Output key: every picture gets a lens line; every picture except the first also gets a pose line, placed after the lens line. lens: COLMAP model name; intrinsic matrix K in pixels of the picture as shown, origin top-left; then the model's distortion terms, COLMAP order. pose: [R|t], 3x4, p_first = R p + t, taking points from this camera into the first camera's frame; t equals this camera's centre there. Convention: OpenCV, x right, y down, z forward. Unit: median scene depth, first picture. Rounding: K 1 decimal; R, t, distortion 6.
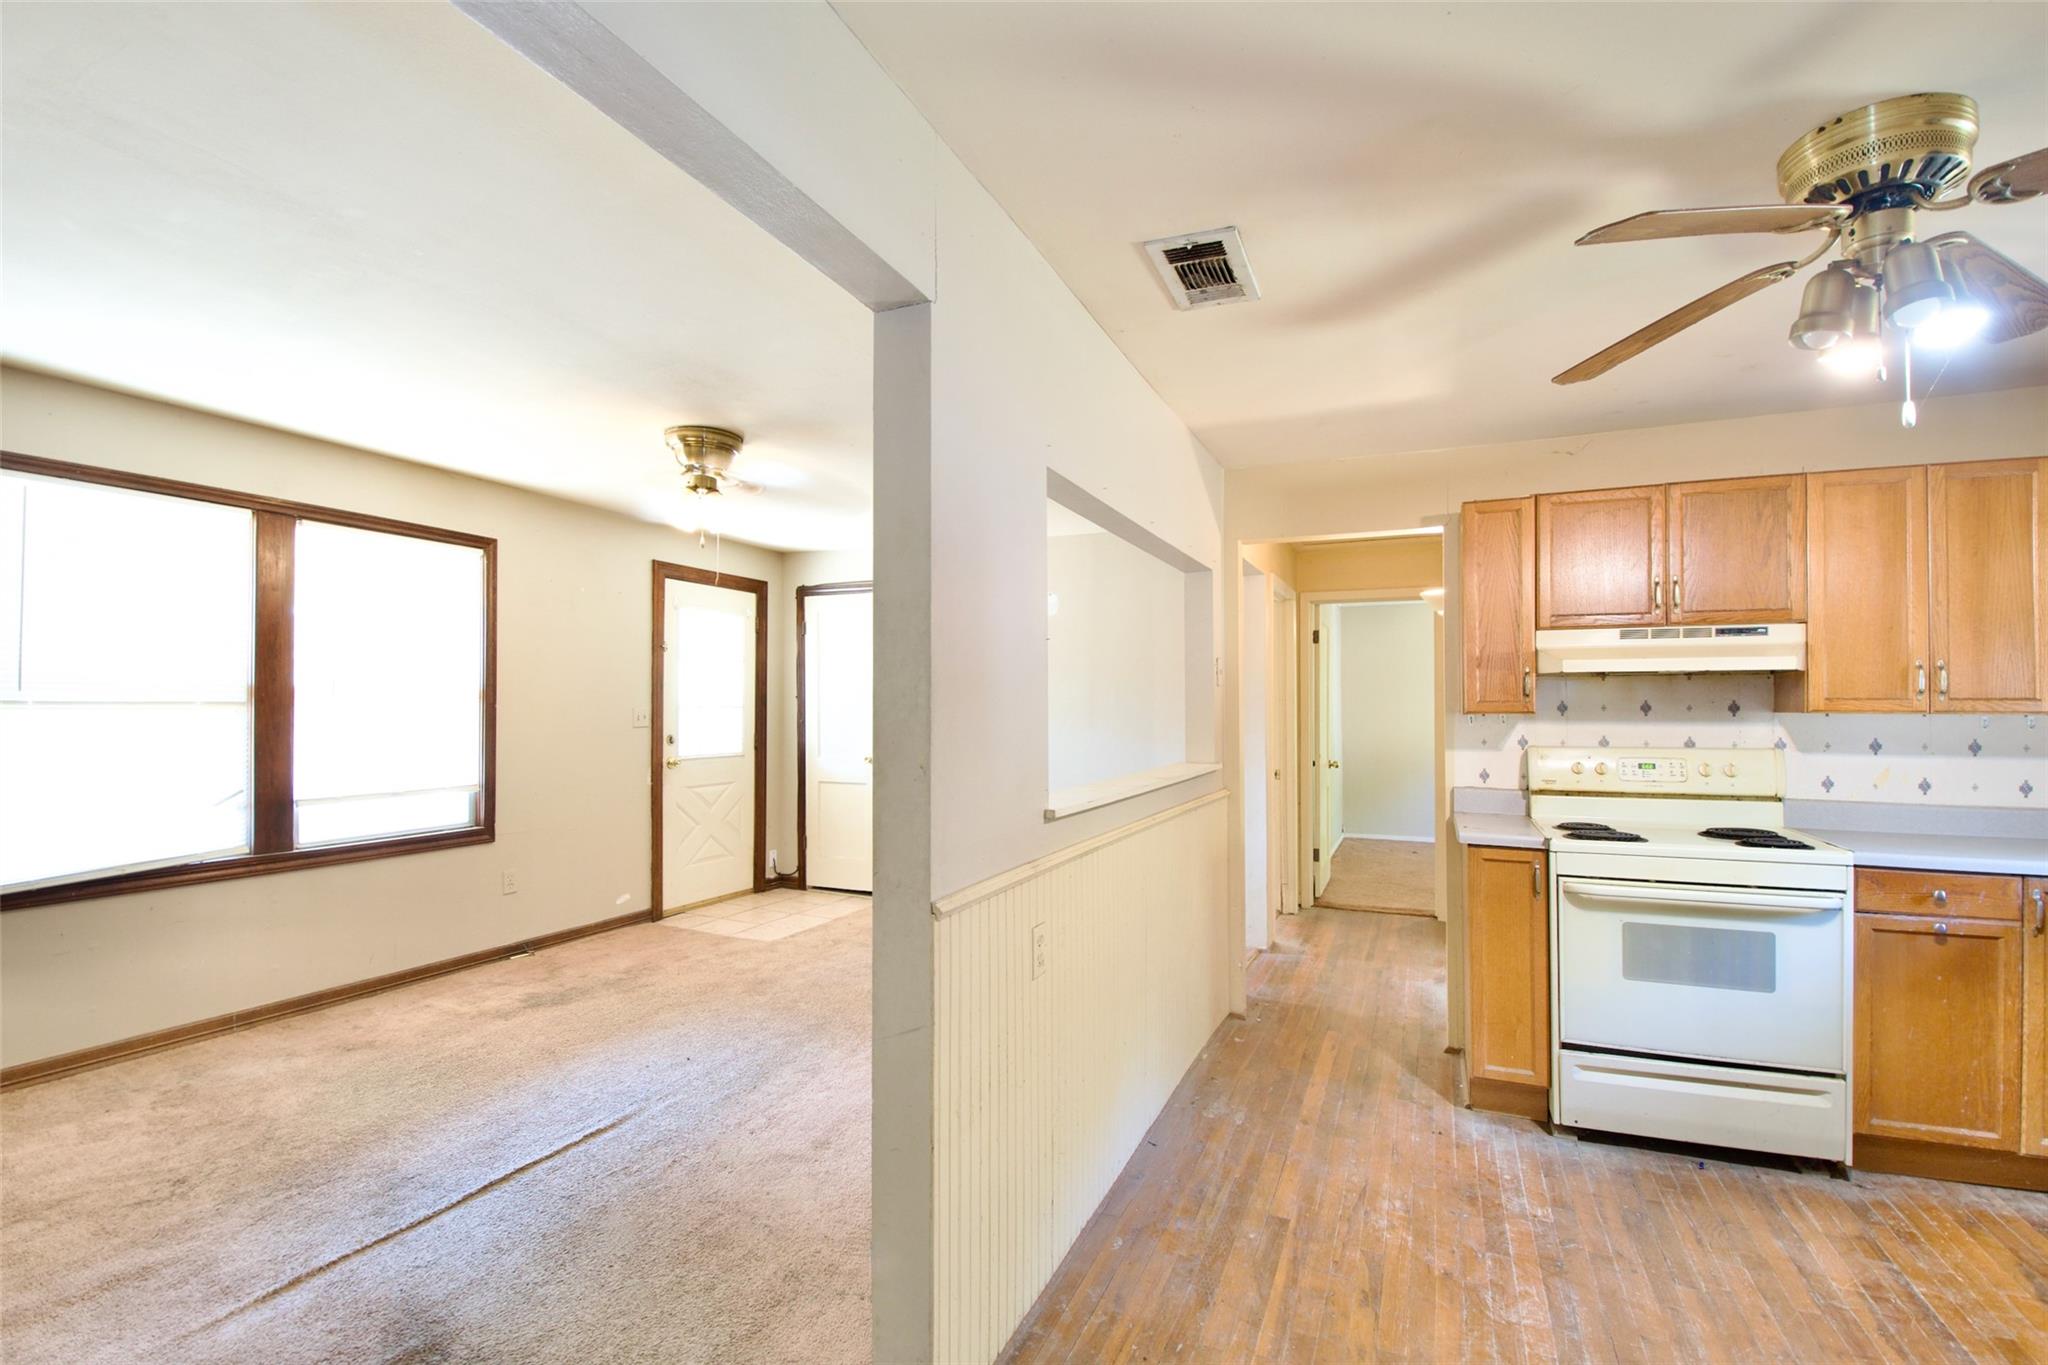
lens RADIAL K [[898.7, 0, 1007.3], [0, 898.7, 687.1], [0, 0, 1]] dist [0.007350, -0.017592]
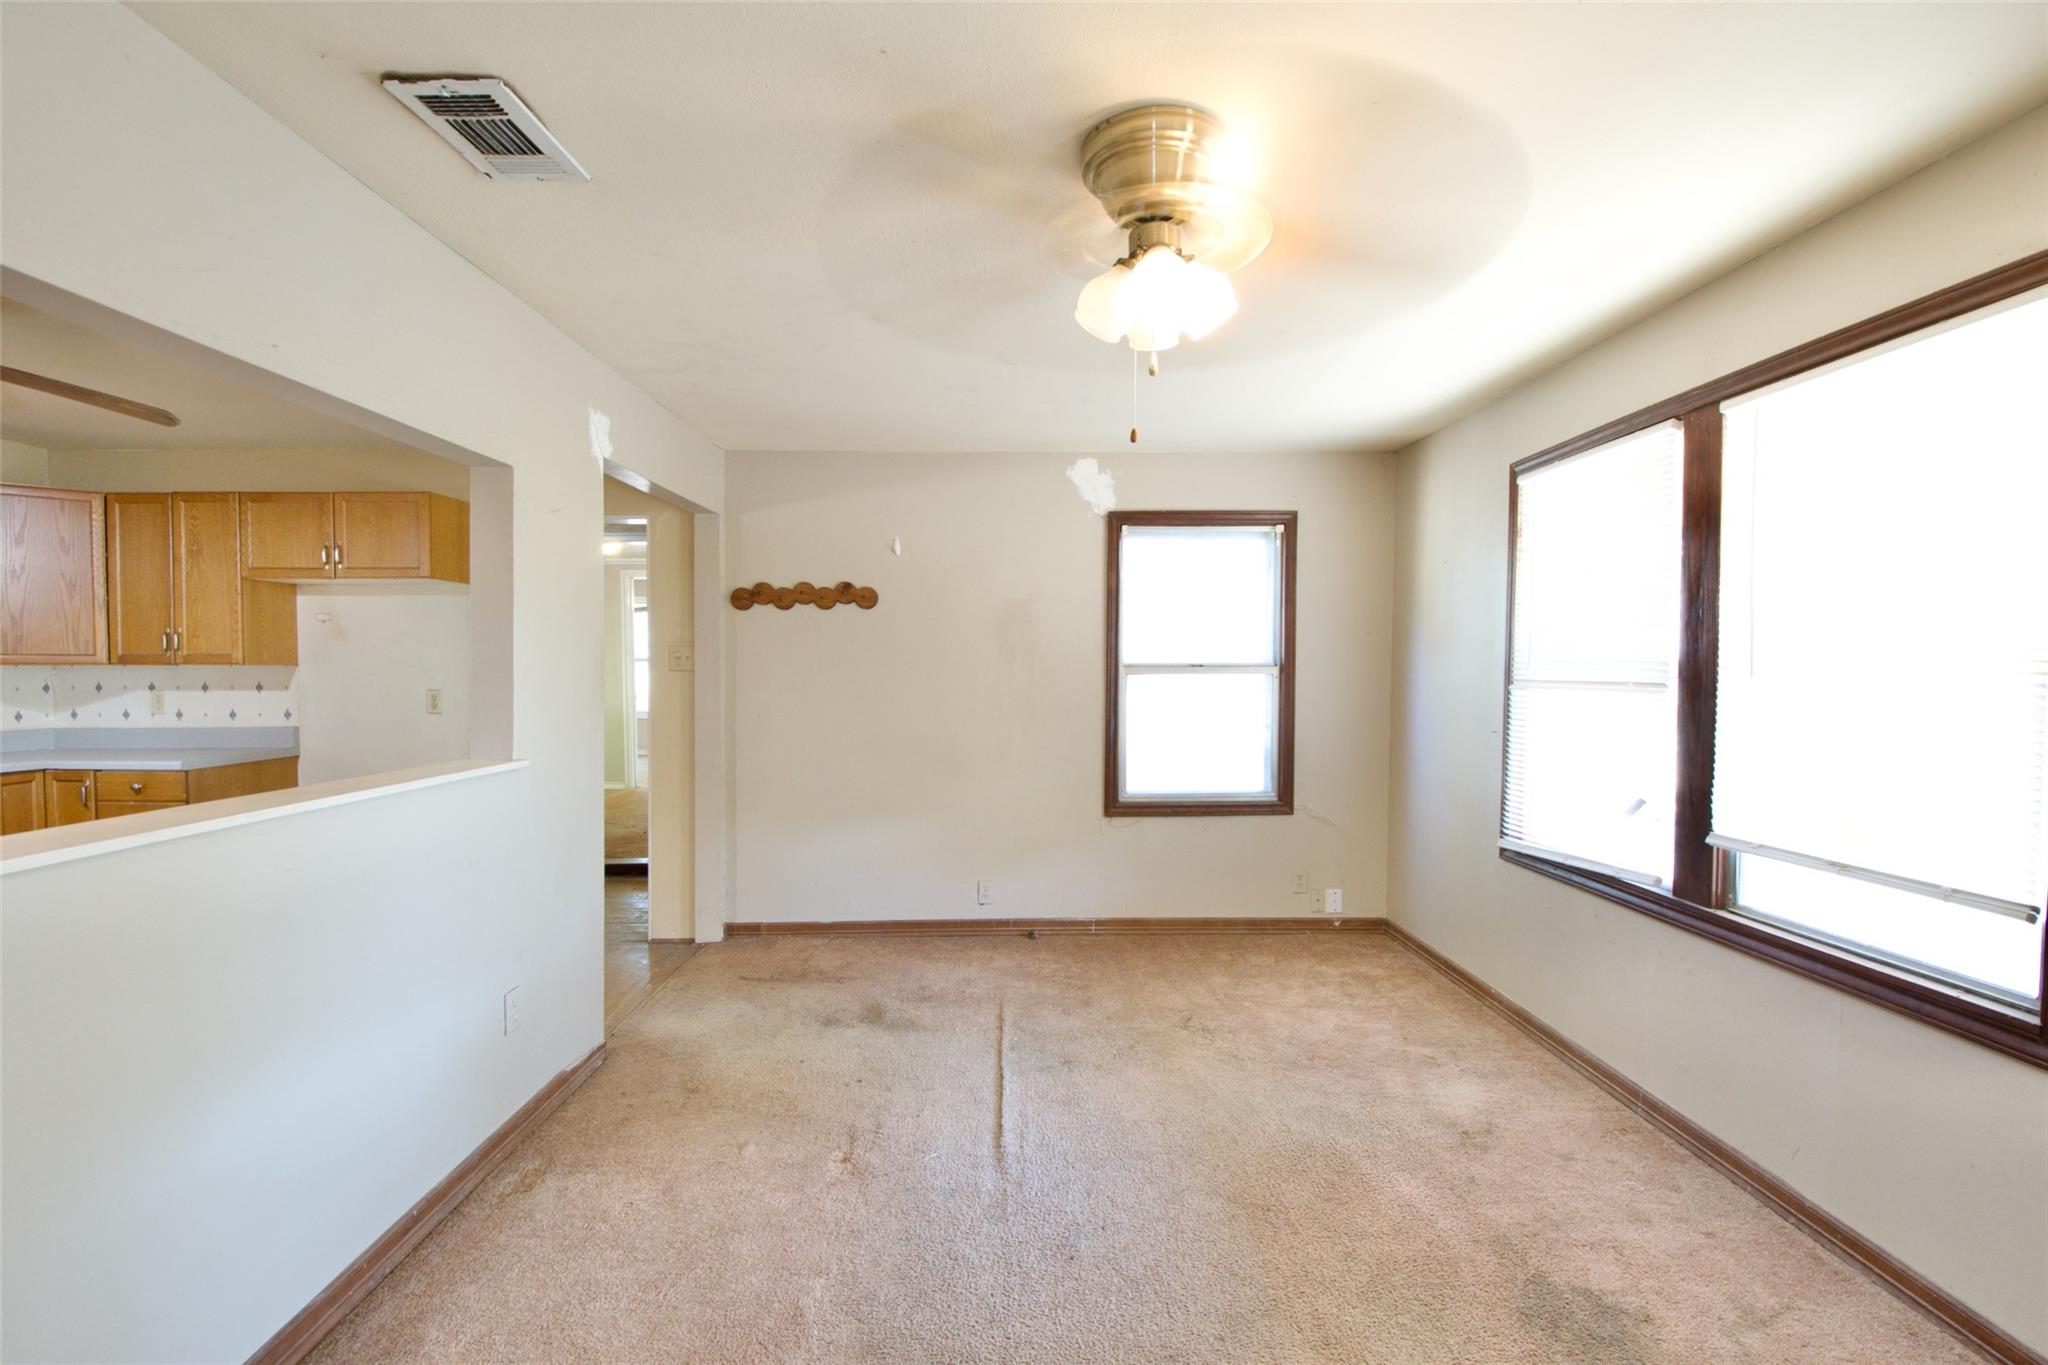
lens RADIAL K [[898.7, 0, 1025.2], [0, 898.7, 692.7], [0, 0, 1]] dist [0.007350, -0.017592]
pose [[-0.897449, 0.004335, -0.441098, -0.048345], [-0.000233, 0.999947, 0.010300, 0.015637], [0.441119, 0.009347, -0.897400, 1.310445]]
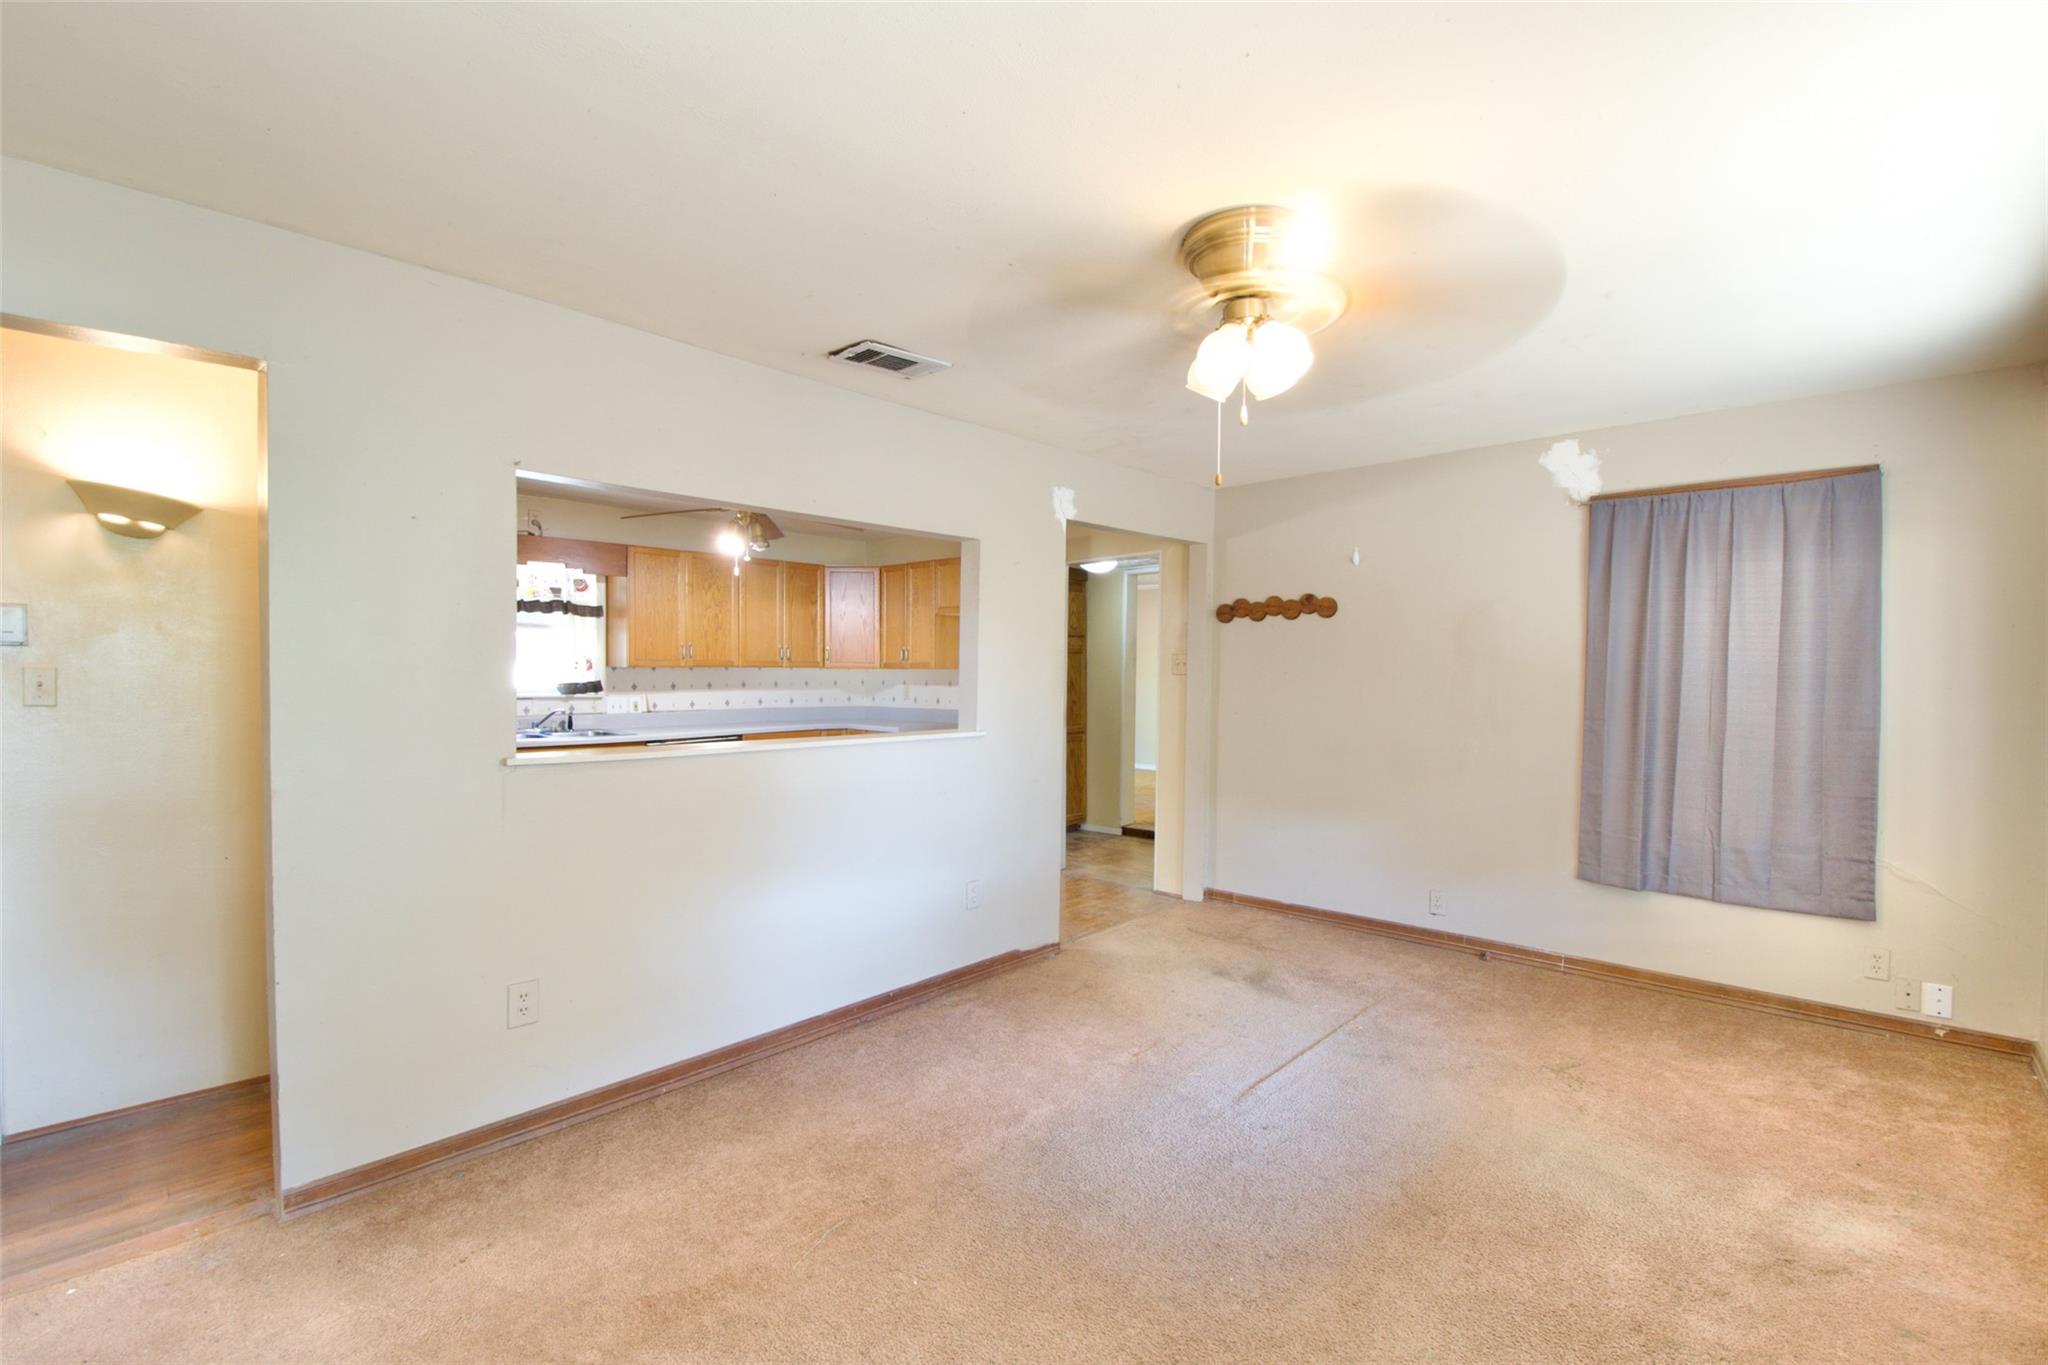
lens RADIAL K [[898.7, 0, 1014.5], [0, 898.7, 692.9], [0, 0, 1]] dist [0.007350, -0.017592]
pose [[-0.947533, -0.019392, 0.319070, -0.362012], [-0.016928, 0.999802, 0.010491, 0.017710], [-0.319210, 0.004539, -0.947673, 1.492905]]
